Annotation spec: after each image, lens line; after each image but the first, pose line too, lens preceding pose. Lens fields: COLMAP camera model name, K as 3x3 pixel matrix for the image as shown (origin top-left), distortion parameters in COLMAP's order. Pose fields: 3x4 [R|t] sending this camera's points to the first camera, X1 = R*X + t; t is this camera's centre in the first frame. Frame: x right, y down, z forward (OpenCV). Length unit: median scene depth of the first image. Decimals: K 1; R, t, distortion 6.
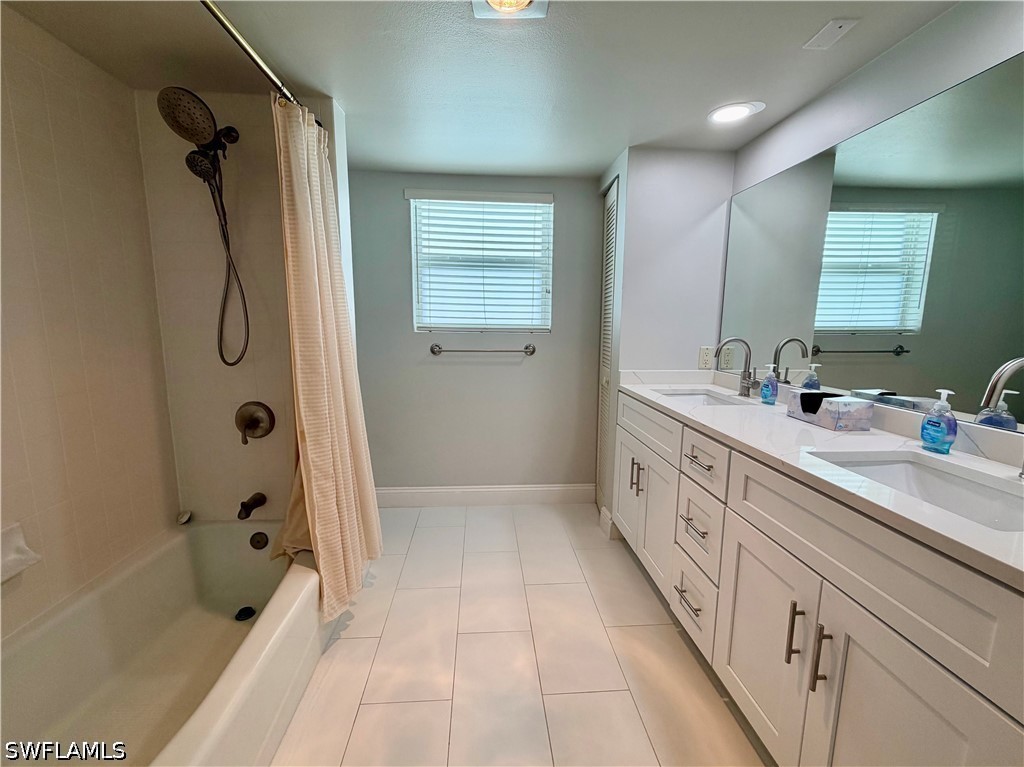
lens RADIAL K [[426.3, 0, 509.5], [0, 426.3, 385.2], [0, 0, 1]] dist [0.000034, -0.000032]
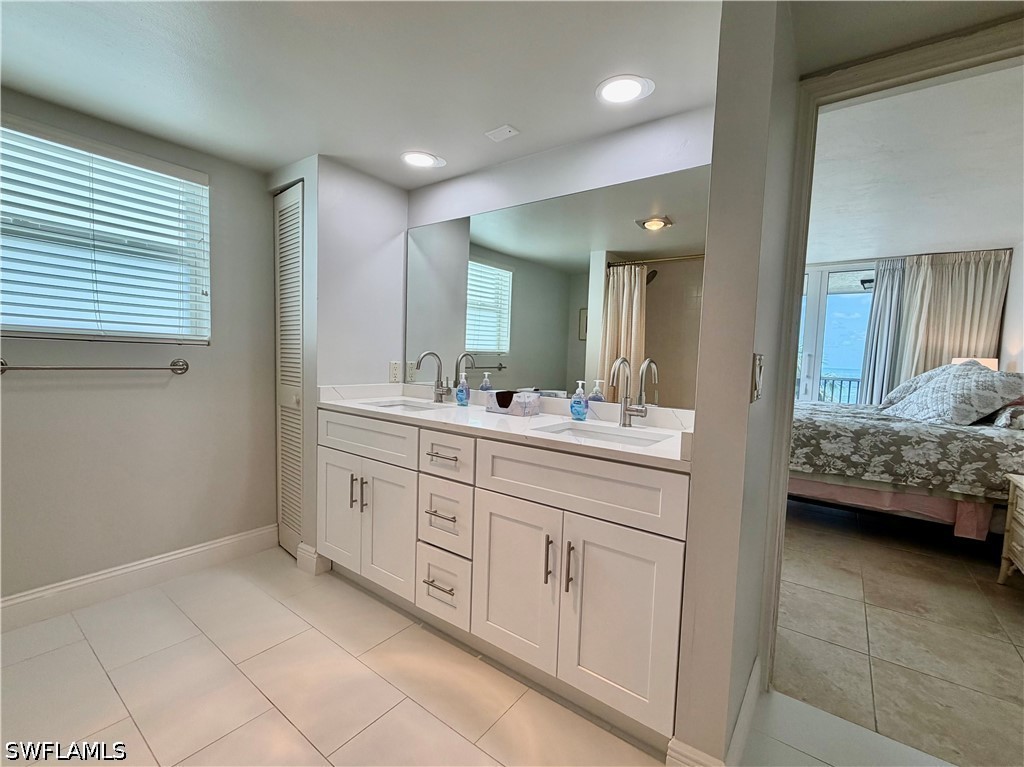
lens RADIAL K [[451.0, 0, 509.0], [0, 451.0, 386.7], [0, 0, 1]] dist [0.000806, 0.000795]
pose [[0.650161, -0.036246, 0.758932, -0.246098], [0.084492, 0.996115, -0.024809, 0.028916], [-0.755084, 0.080254, 0.650698, 0.055454]]
